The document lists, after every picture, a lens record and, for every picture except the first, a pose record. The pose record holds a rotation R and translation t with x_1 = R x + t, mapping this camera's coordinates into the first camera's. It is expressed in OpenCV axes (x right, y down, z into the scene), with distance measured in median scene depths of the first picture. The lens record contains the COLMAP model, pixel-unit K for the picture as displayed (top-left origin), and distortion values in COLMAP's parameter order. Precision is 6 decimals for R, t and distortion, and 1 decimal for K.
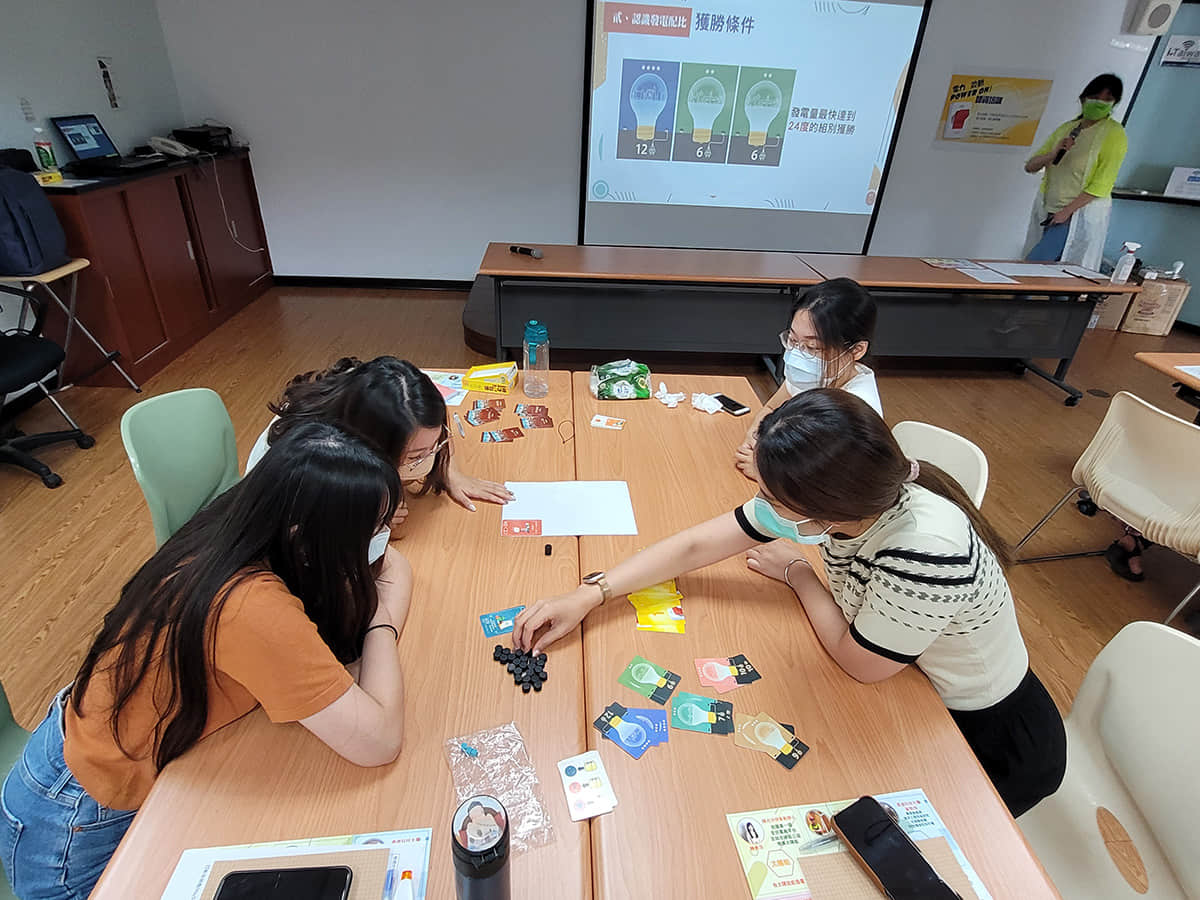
lens RADIAL K [[613.1, 0, 619.1], [0, 613.1, 429.1], [0, 0, 1]] dist [-0.001981, -0.000082]
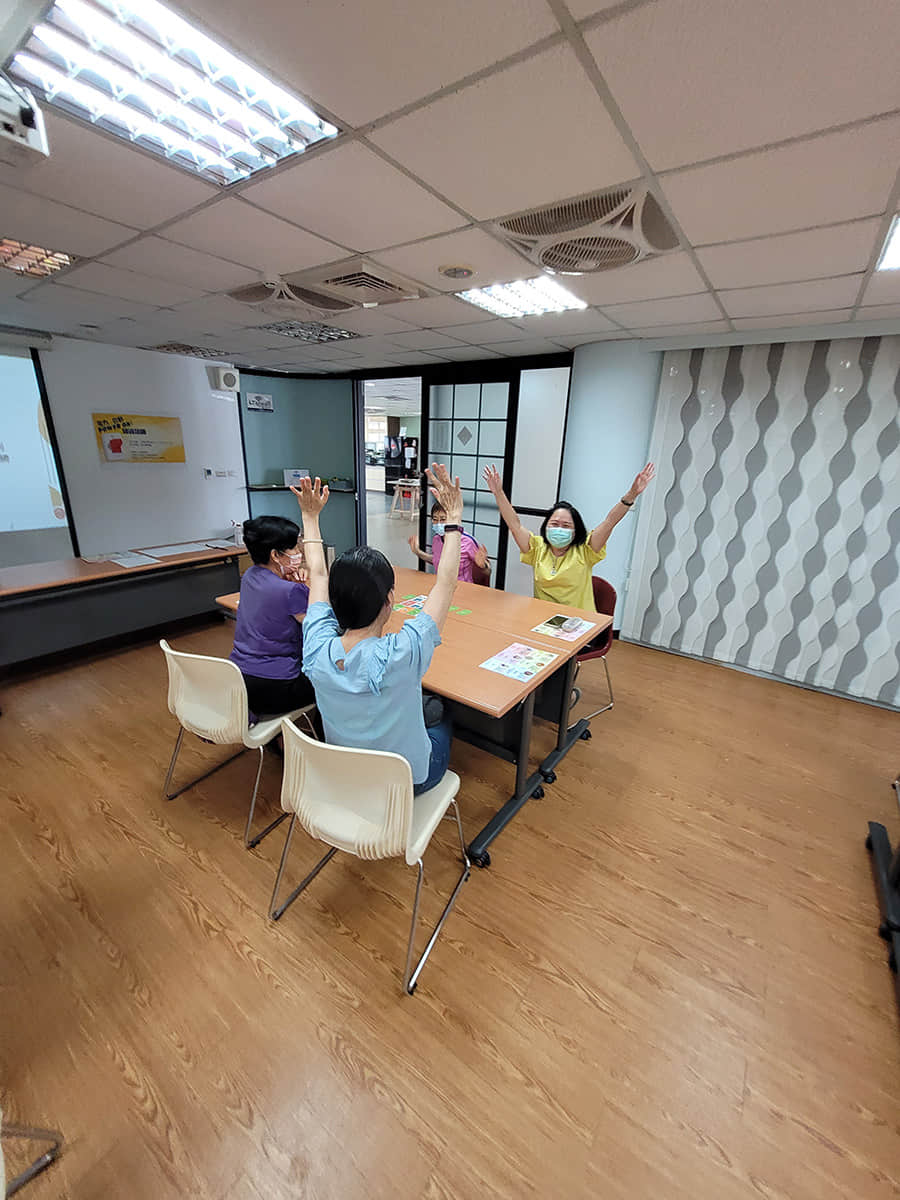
lens RADIAL K [[428.8, 0, 450.0], [0, 428.8, 600.0], [0, 0, 1]] dist [-0.020154, 0.000213]
pose [[0.638801, -0.280125, 0.716564, 0.286312], [0.373569, 0.927136, 0.029414, 0.024857], [-0.672592, 0.248896, 0.696901, 0.001090]]
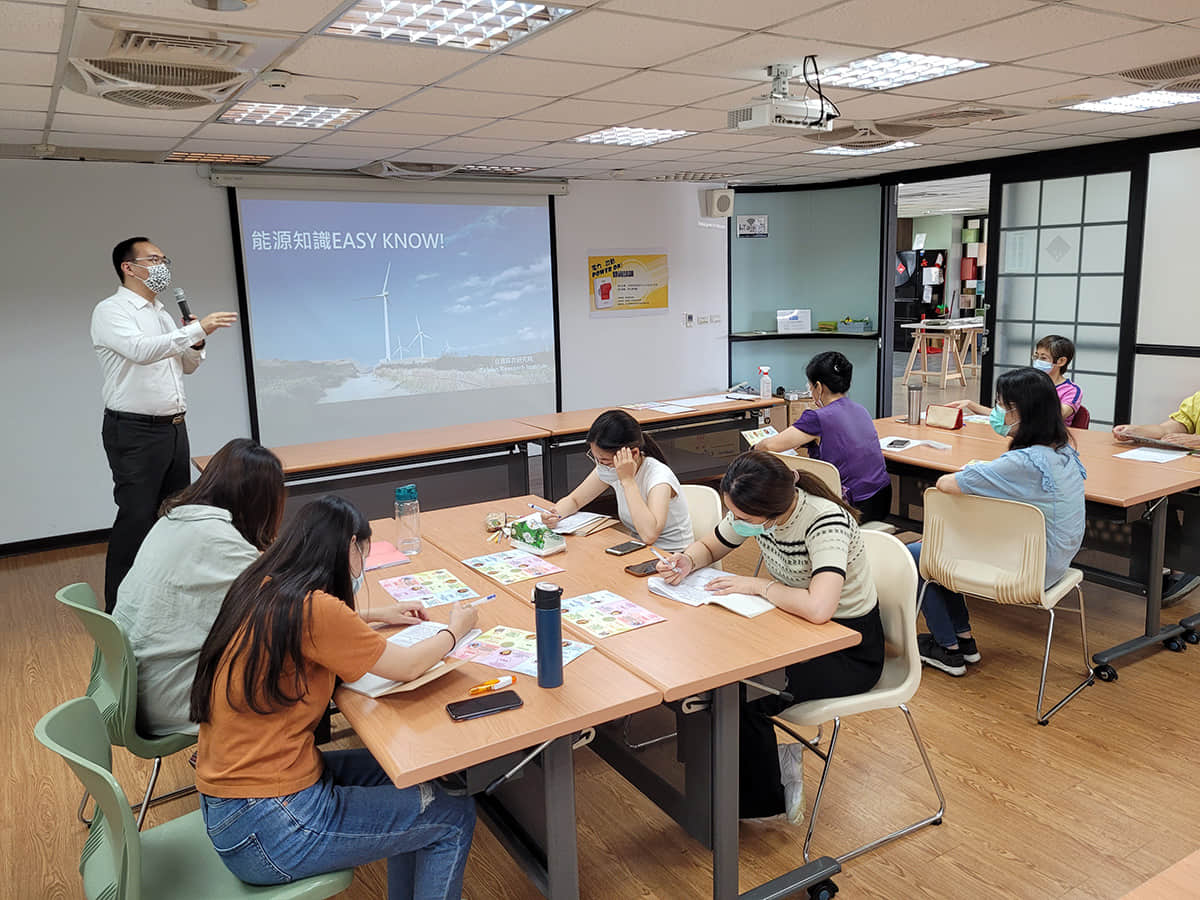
lens RADIAL K [[899.7, 0, 600.0], [0, 899.7, 450.0], [0, 0, 1]] dist [0.001913, -0.000819]
pose [[0.881529, -0.167691, 0.441346, -0.211897], [0.297301, 0.923346, -0.242989, 0.145094], [-0.366768, 0.345415, 0.863811, -0.291350]]
